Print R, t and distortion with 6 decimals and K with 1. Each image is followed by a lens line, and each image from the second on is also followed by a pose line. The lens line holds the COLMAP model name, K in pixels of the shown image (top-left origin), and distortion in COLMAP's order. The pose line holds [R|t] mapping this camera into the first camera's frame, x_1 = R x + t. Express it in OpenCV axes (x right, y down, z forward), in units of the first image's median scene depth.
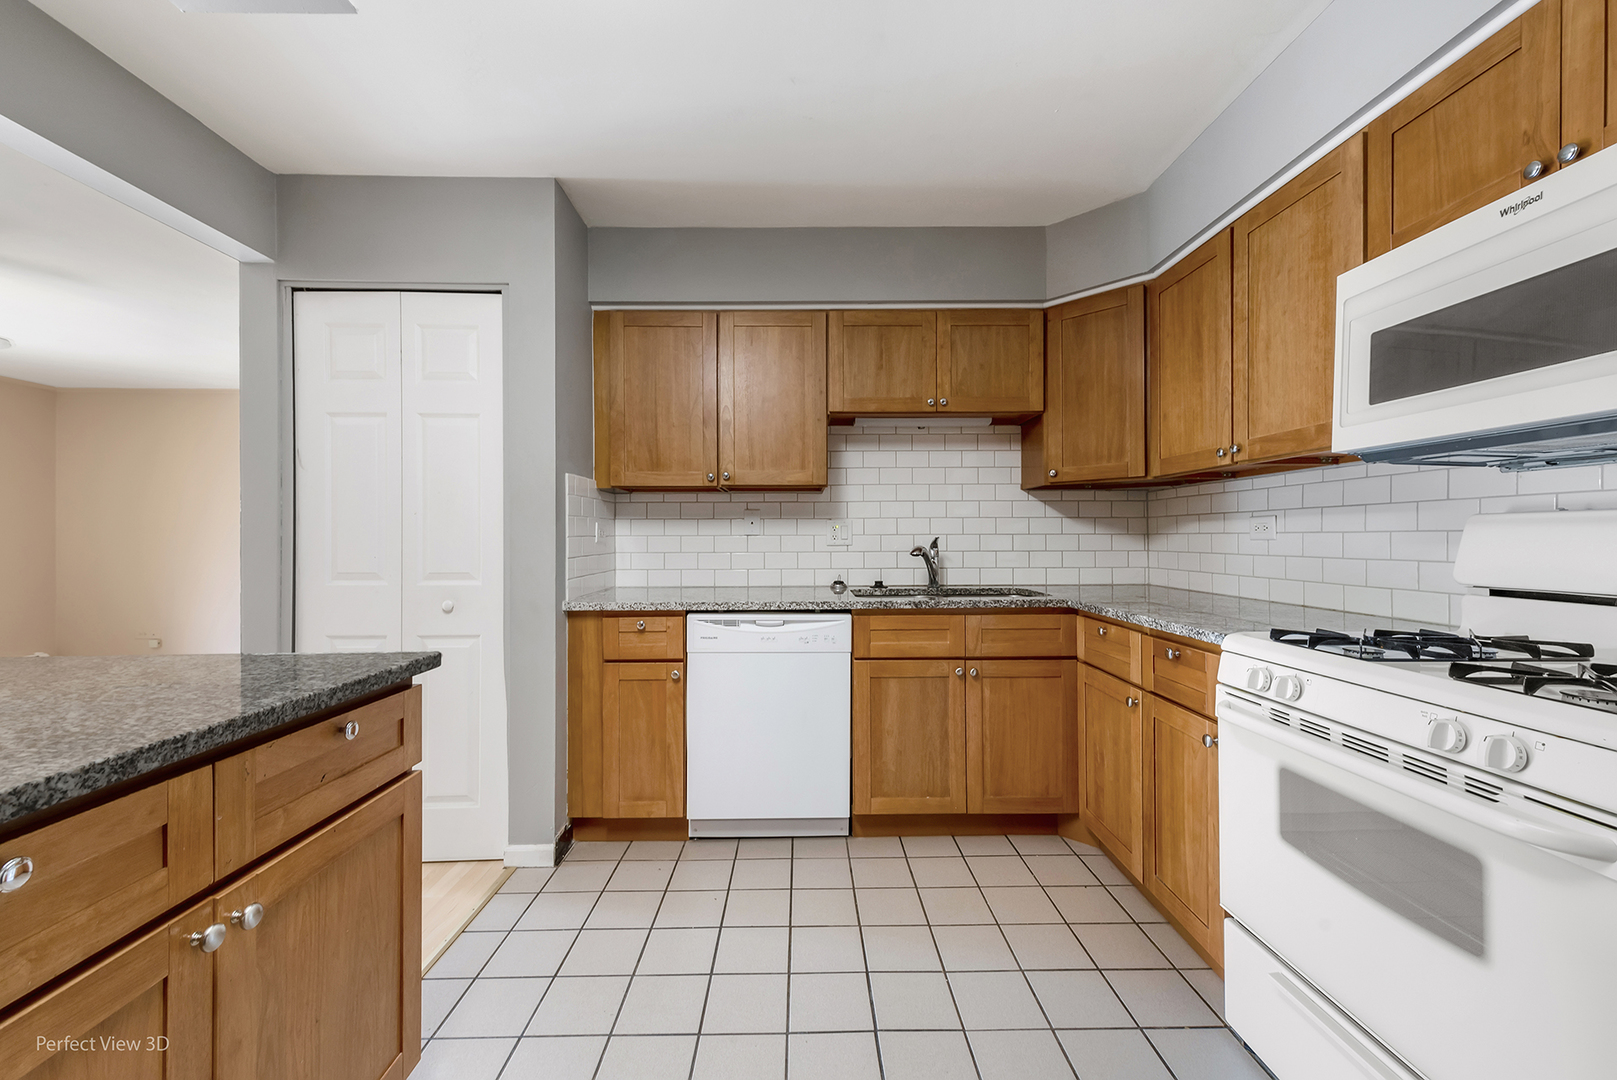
lens RADIAL K [[637.1, 0, 829.3], [0, 637.1, 538.4], [0, 0, 1]] dist [0.002094, -0.000023]
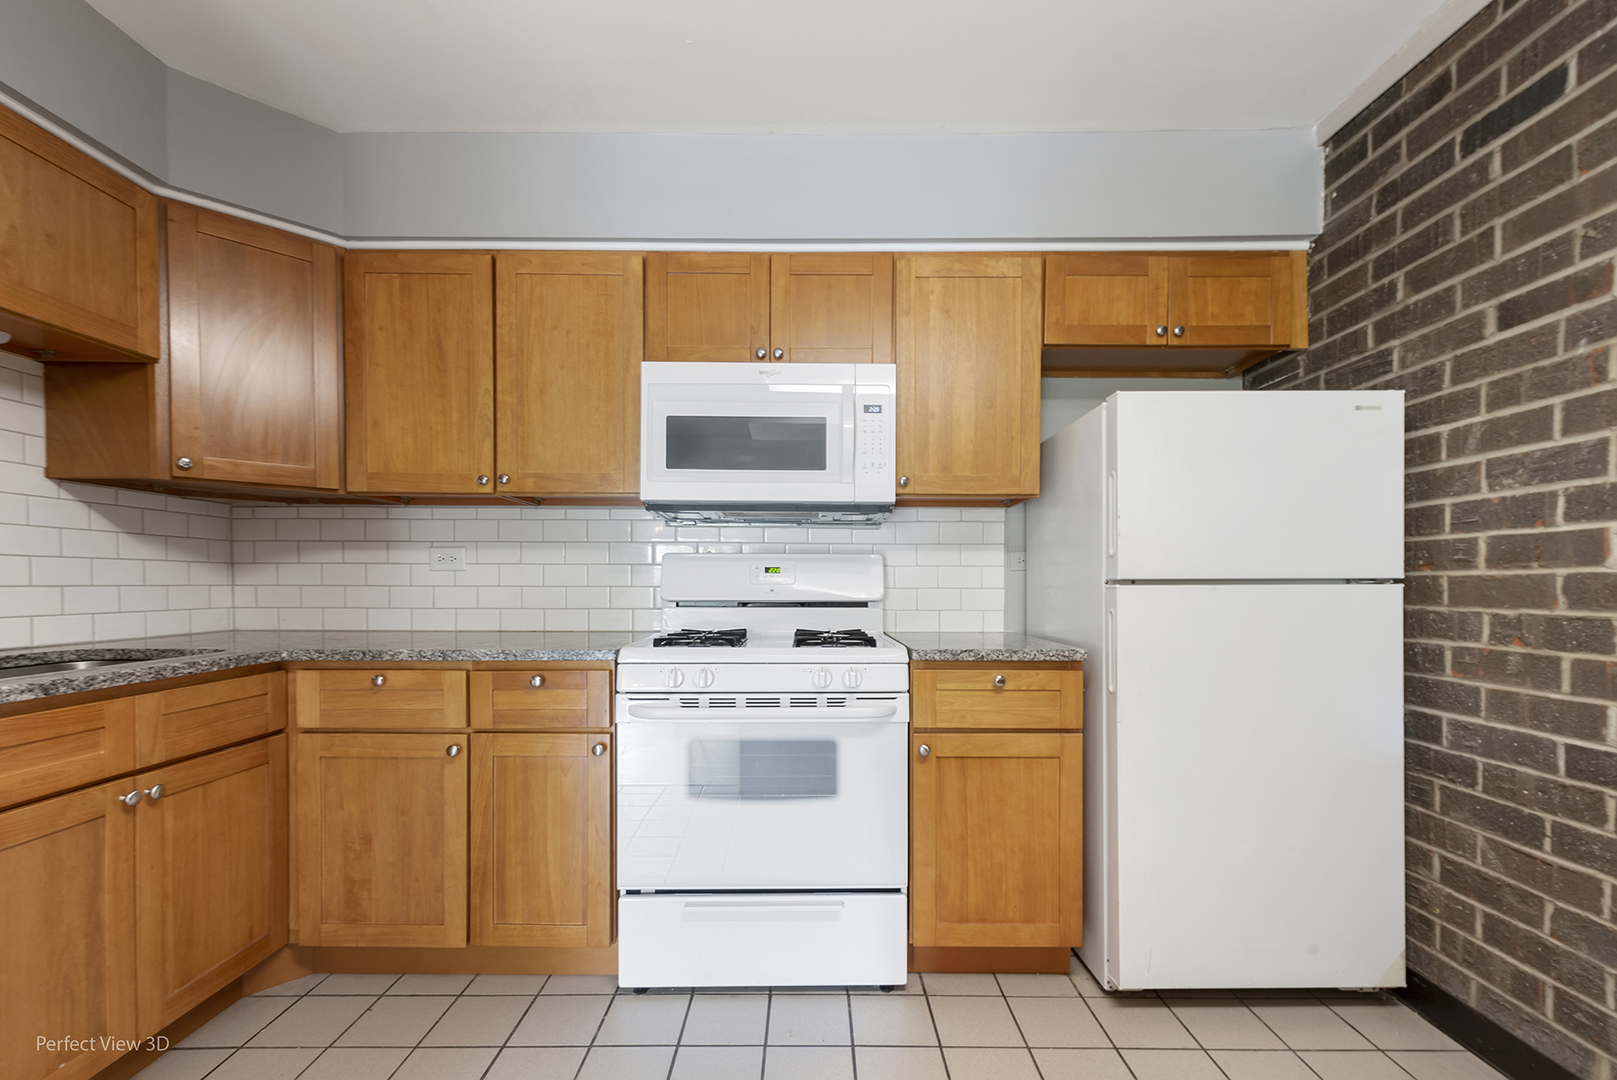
lens RADIAL K [[684.5, 0, 810.6], [0, 684.5, 596.6], [0, 0, 1]] dist [0.000761, 0.000217]
pose [[0.041625, -0.018982, 0.998953, -0.360508], [-0.002172, 0.999815, 0.019089, 0.020711], [-0.999131, -0.002964, 0.041576, 0.381881]]
